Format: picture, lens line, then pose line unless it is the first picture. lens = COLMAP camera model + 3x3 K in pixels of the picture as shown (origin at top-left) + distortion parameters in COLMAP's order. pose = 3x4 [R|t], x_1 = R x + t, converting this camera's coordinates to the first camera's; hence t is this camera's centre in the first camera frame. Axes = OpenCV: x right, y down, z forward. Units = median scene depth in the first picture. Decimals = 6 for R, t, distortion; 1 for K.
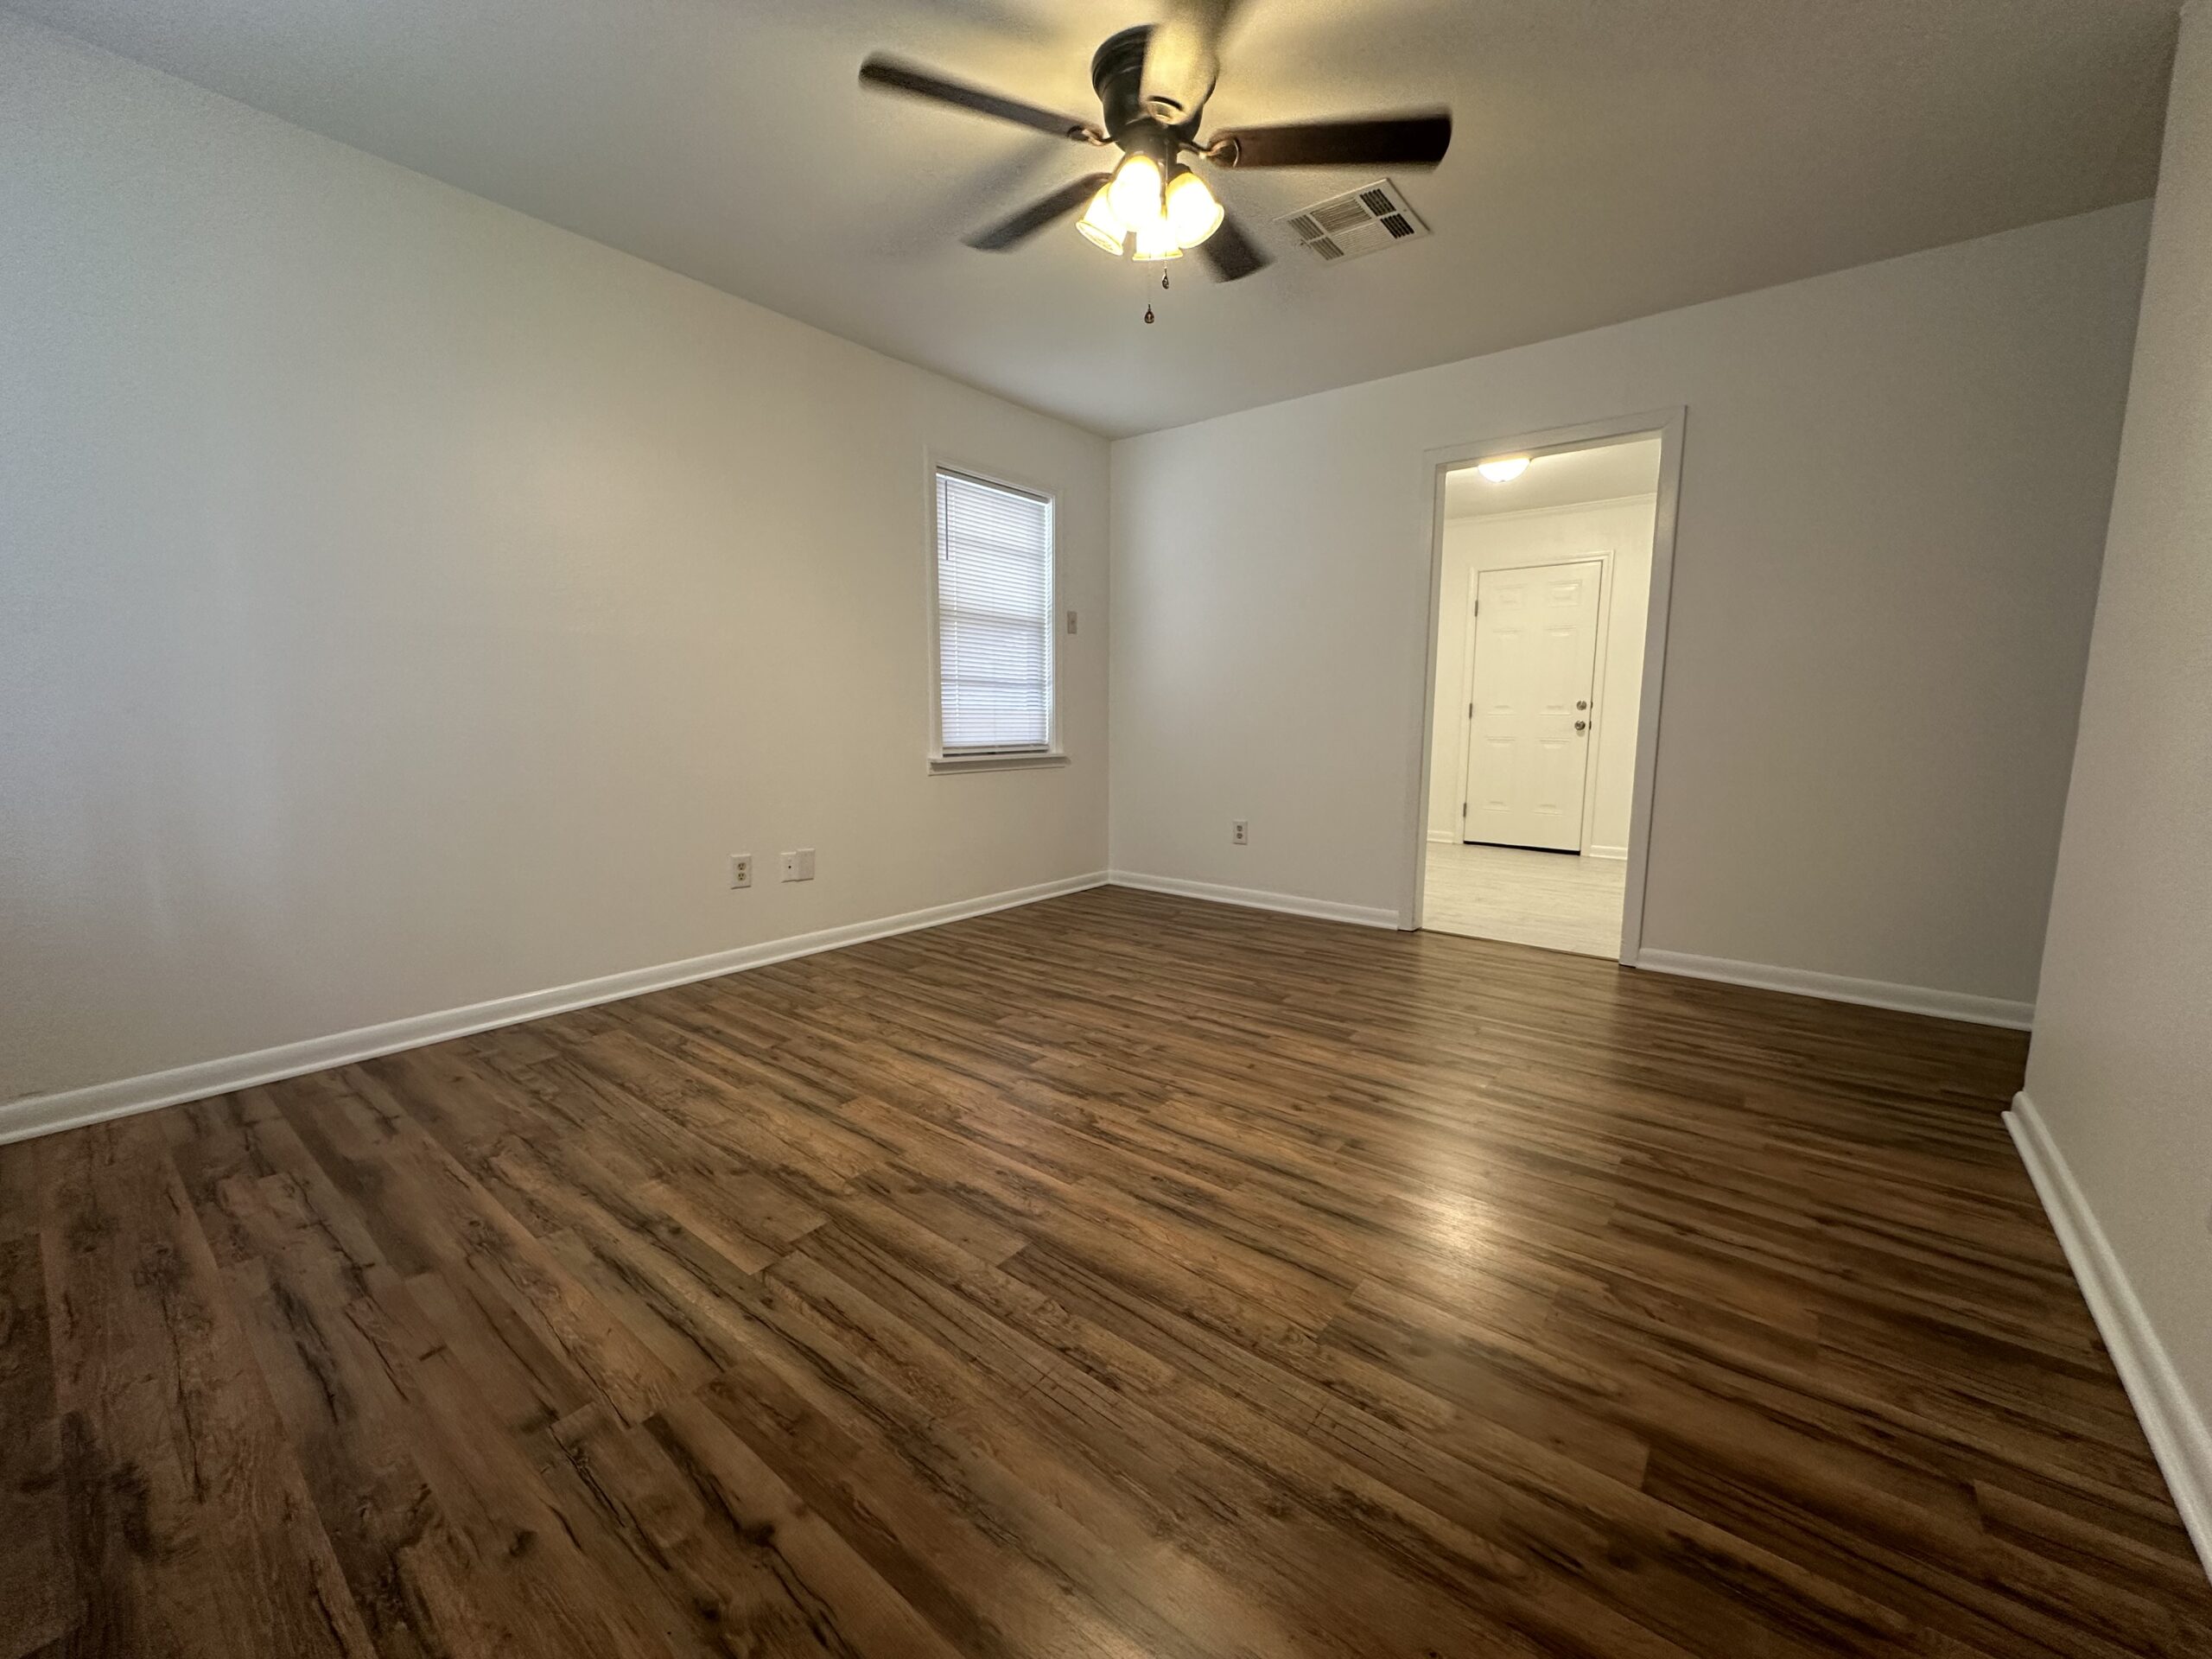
lens RADIAL K [[883.3, 0, 1106.0], [0, 883.3, 829.5], [0, 0, 1]] dist [-0.001184, -0.000147]
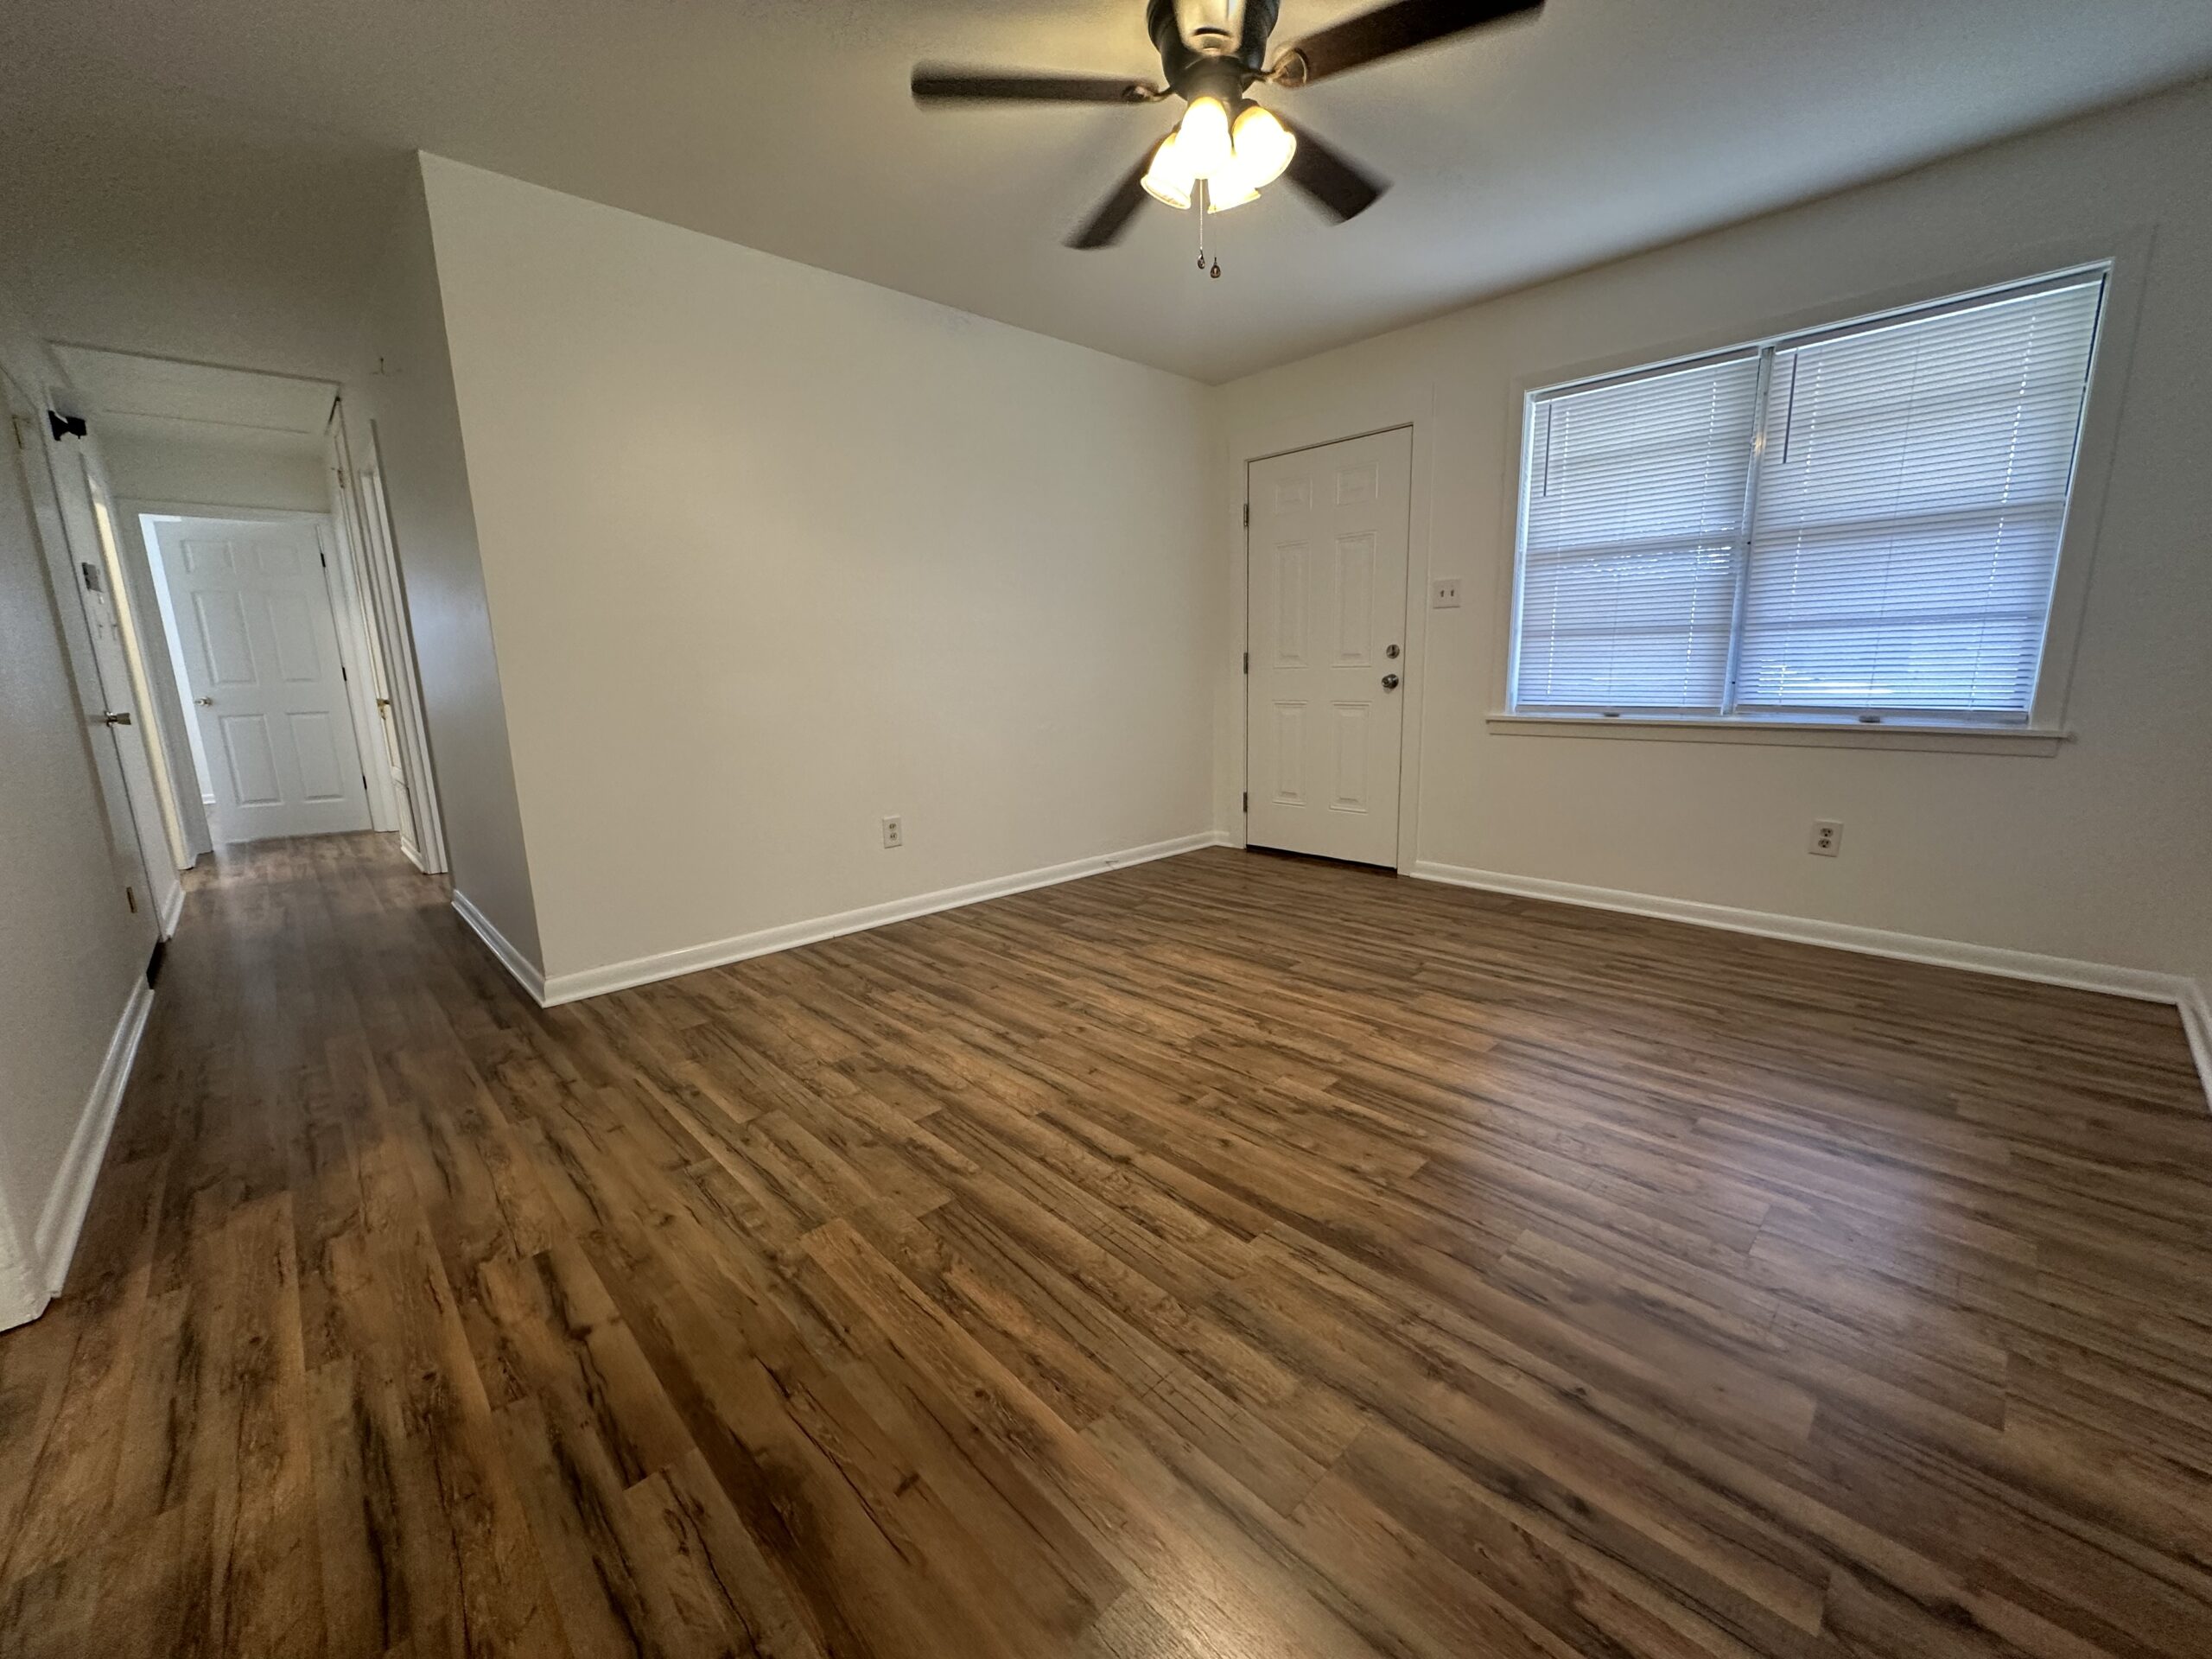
lens RADIAL K [[883.3, 0, 1106.0], [0, 883.3, 829.5], [0, 0, 1]] dist [-0.001184, -0.000147]
pose [[-0.990738, -0.005172, 0.135686, 0.028368], [0.038190, 0.948323, 0.315001, -0.287340], [-0.130304, 0.317265, -0.939342, 1.940921]]
